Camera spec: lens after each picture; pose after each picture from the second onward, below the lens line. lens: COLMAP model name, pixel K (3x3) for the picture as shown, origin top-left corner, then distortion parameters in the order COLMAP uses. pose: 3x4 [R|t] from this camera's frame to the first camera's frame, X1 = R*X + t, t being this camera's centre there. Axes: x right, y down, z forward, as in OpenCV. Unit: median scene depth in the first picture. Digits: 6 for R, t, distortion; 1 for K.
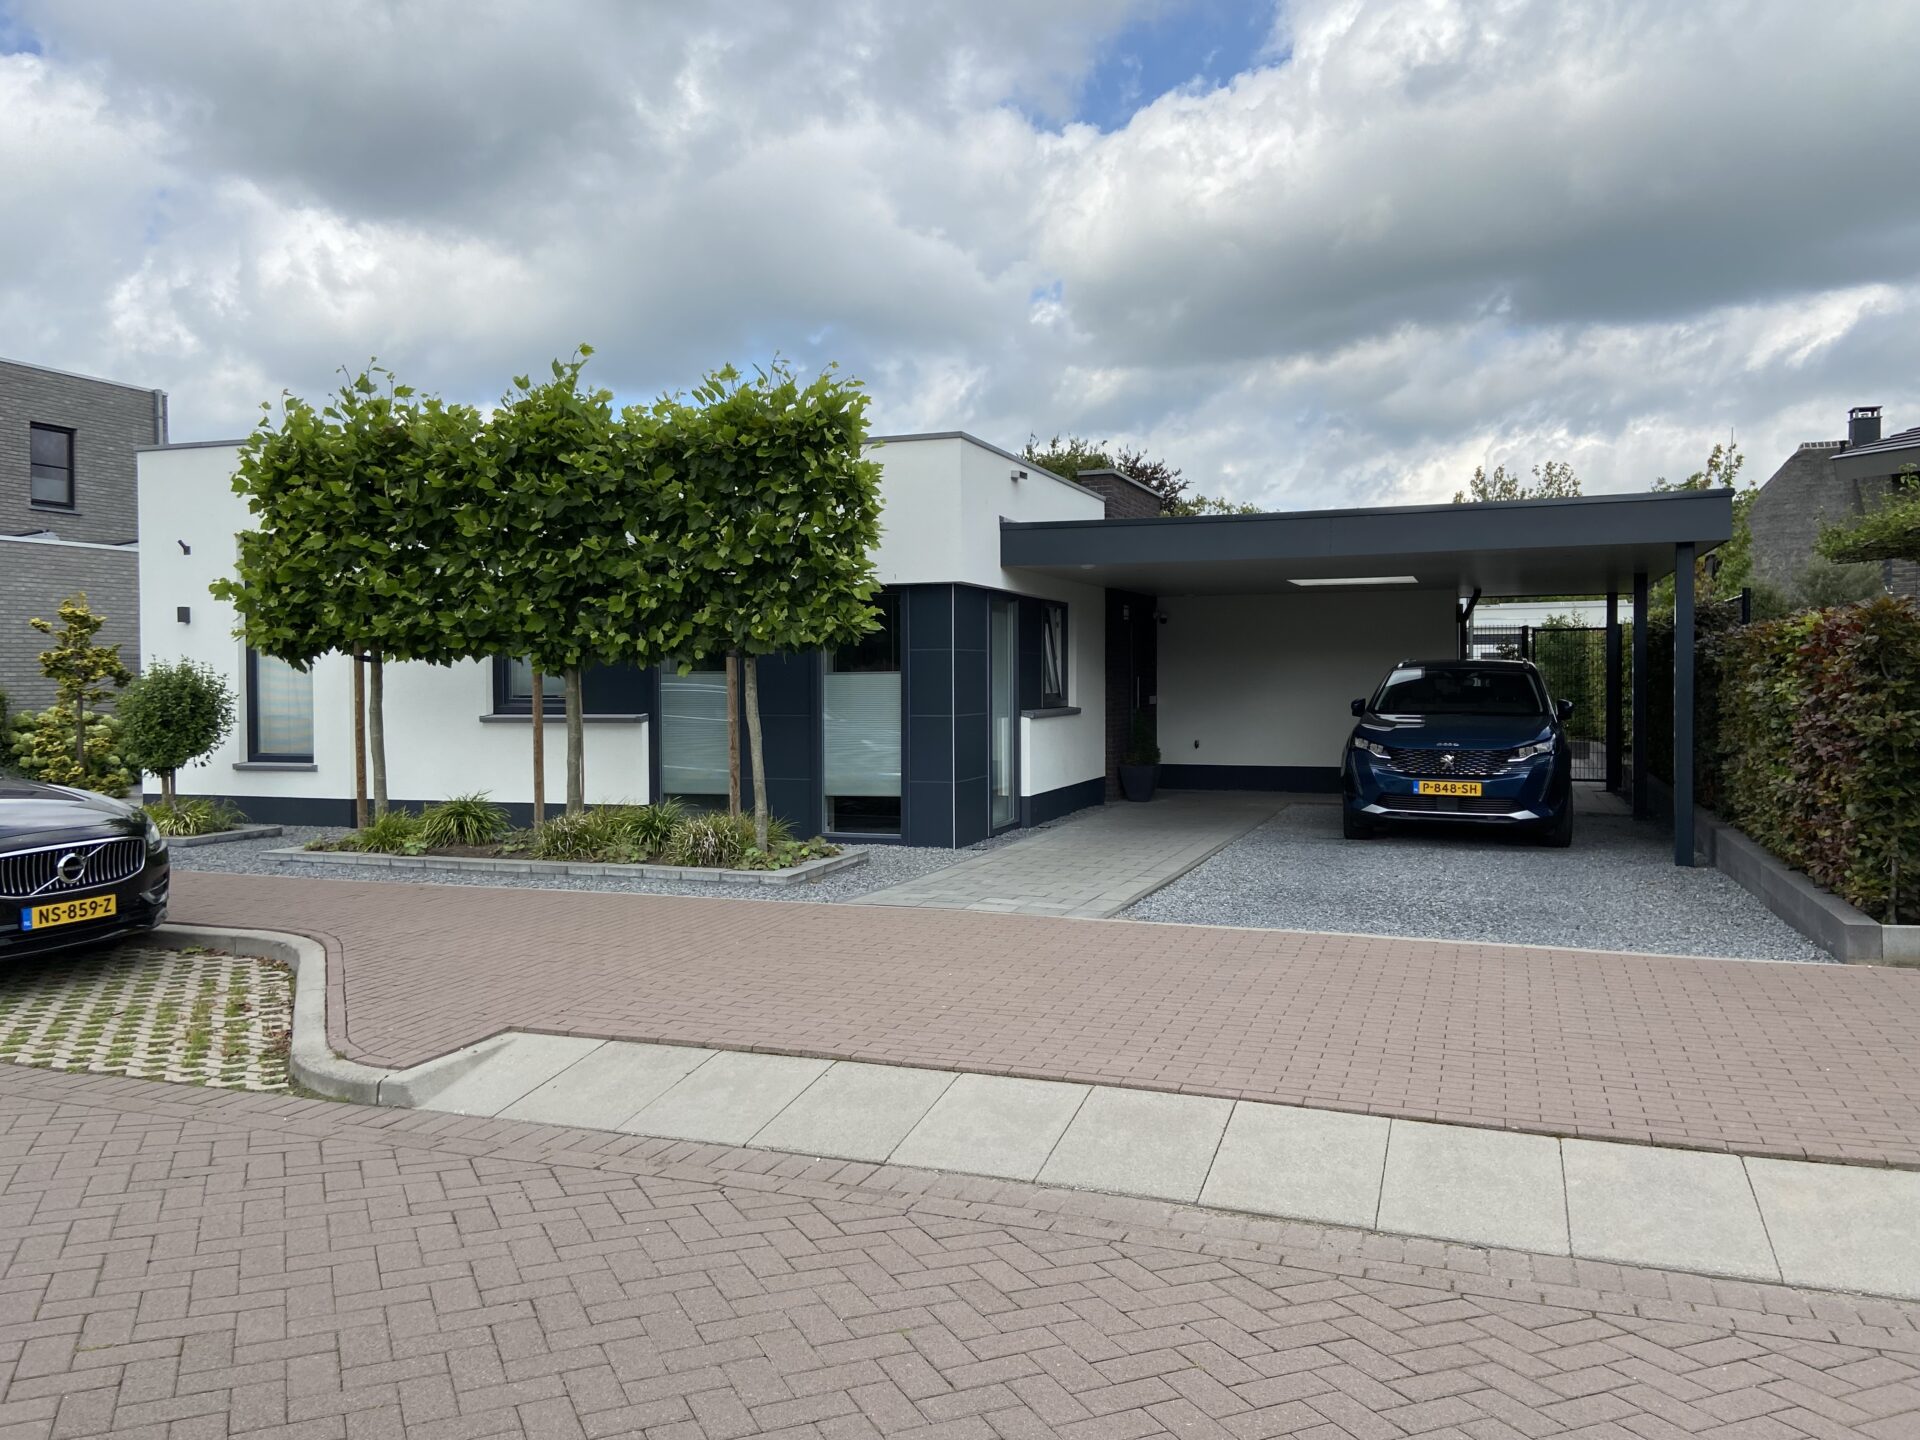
lens RADIAL K [[1472.8, 0, 960.0], [0, 1472.8, 720.0], [0, 0, 1]] dist [0.056028, -0.000202]
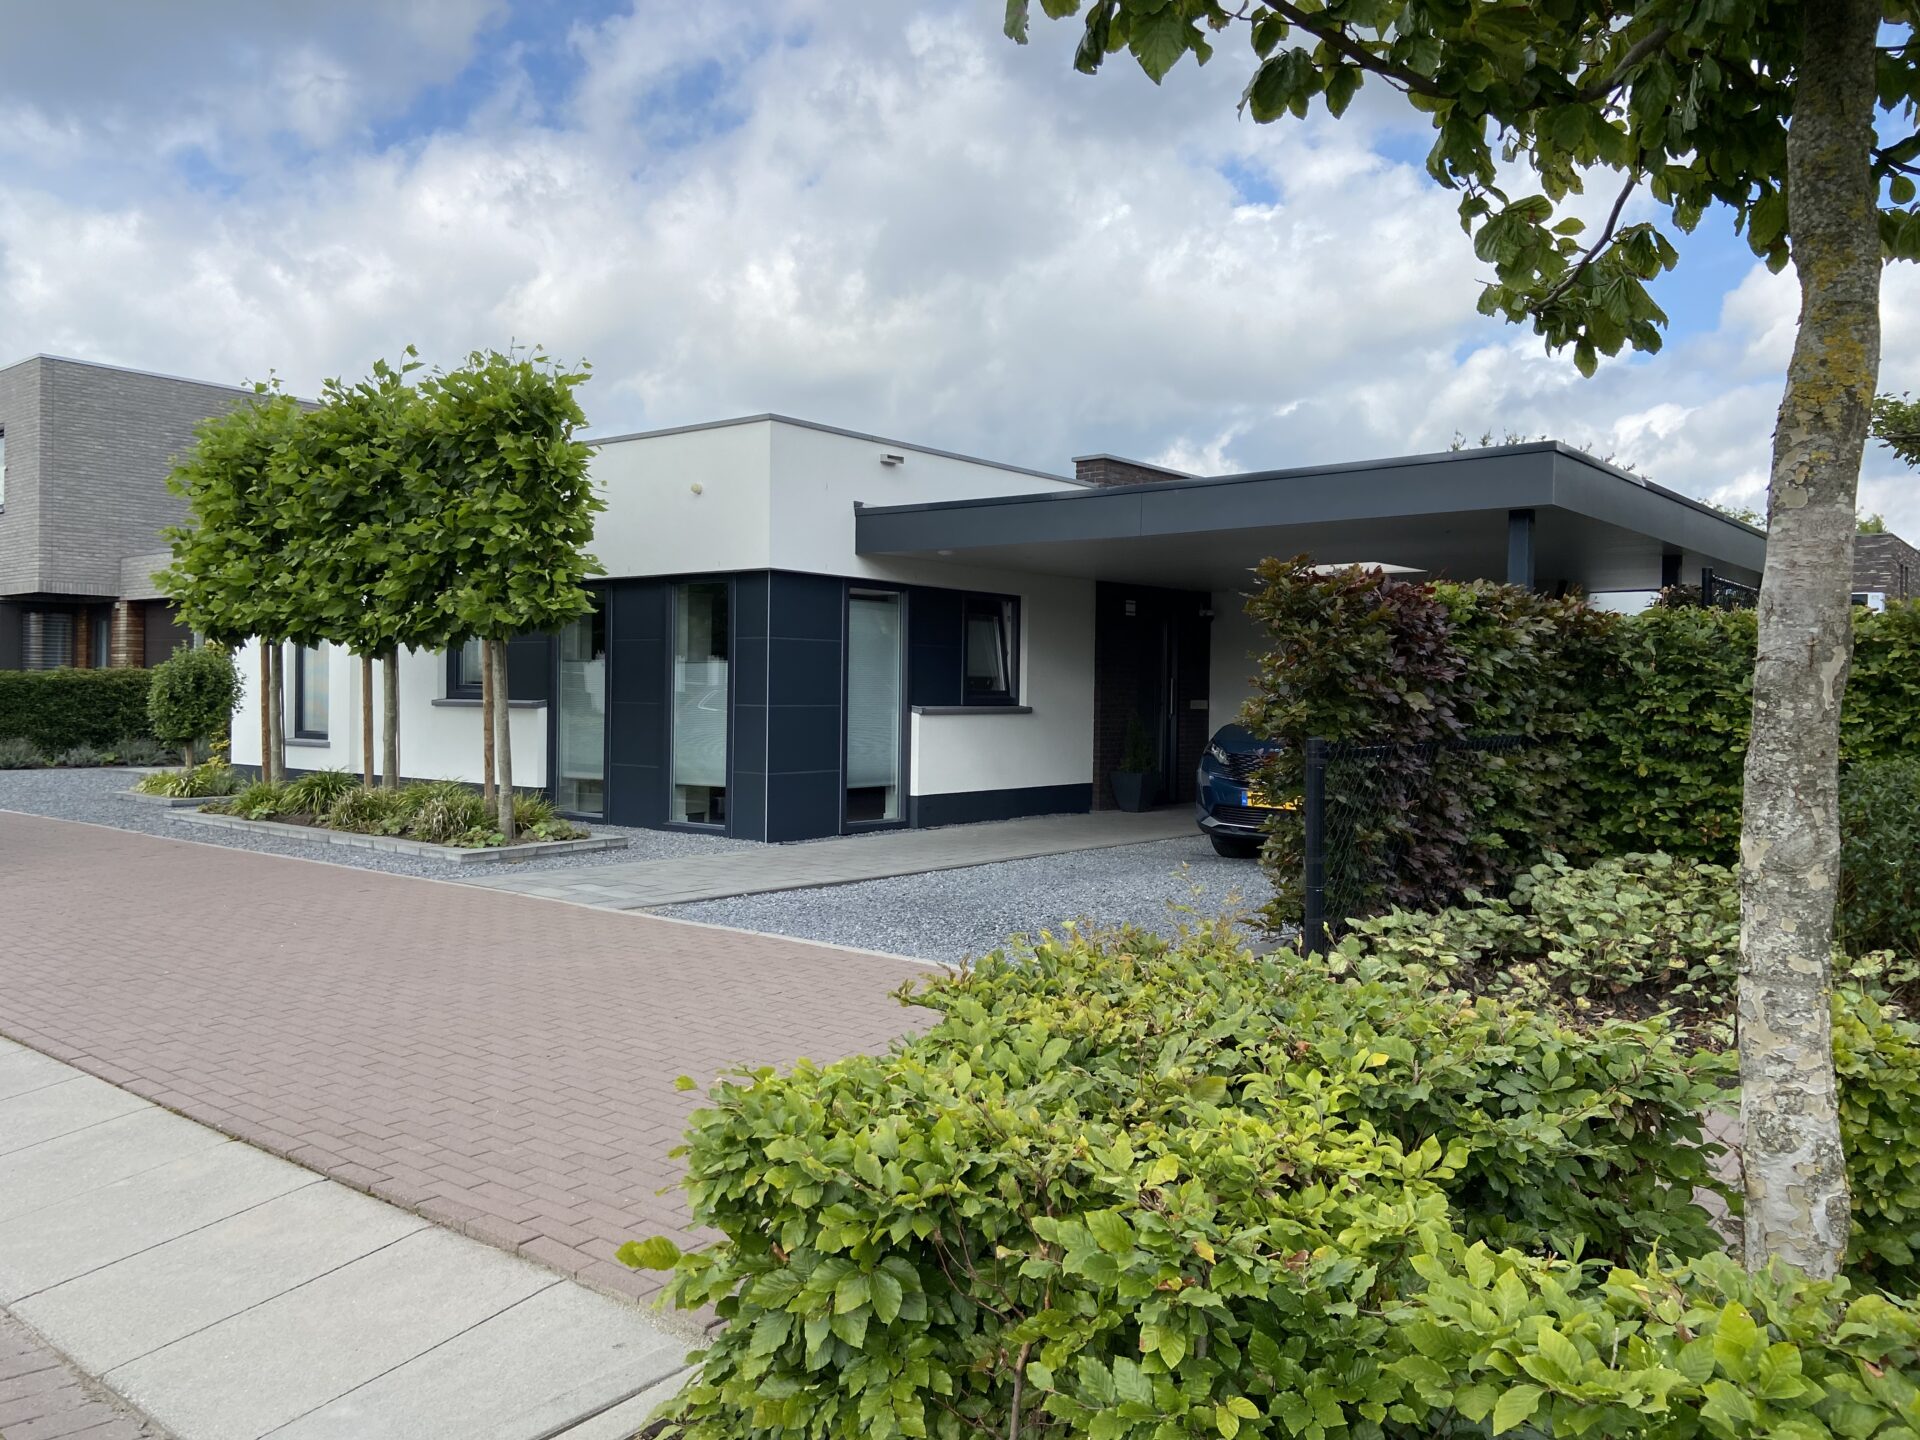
lens RADIAL K [[1491.0, 0, 960.0], [0, 1491.0, 720.0], [0, 0, 1]] dist [0.004843, 0.000717]
pose [[0.949492, 0.025071, -0.312788, 0.394083], [-0.028059, 0.999594, -0.005053, 0.006873], [0.312534, 0.013575, 0.949809, 0.100250]]
